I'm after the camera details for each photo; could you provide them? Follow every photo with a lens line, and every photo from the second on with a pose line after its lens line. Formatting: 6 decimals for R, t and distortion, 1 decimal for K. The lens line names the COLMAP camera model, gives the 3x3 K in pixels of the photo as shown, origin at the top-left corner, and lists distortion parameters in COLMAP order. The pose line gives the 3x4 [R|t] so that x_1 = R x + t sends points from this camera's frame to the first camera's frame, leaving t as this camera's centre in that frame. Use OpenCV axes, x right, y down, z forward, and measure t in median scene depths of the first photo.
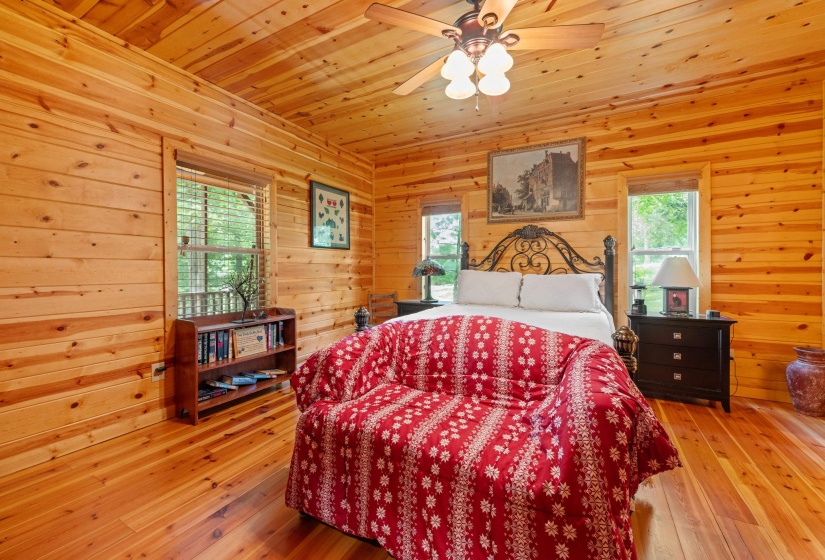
lens RADIAL K [[331.4, 0, 415.6], [0, 331.4, 273.2], [0, 0, 1]] dist [-0.001844, -0.000546]
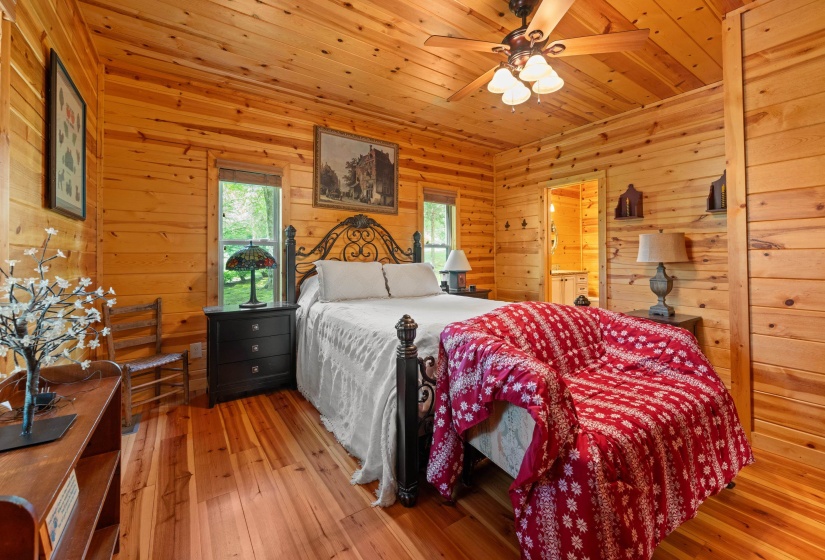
lens RADIAL K [[331.4, 0, 414.5], [0, 331.4, 254.9], [0, 0, 1]] dist [-0.001844, -0.000546]
pose [[0.465004, 0.005047, 0.885294, -0.463322], [0.014330, 0.999810, -0.013227, -0.009009], [-0.885193, 0.018837, 0.464843, 0.400696]]
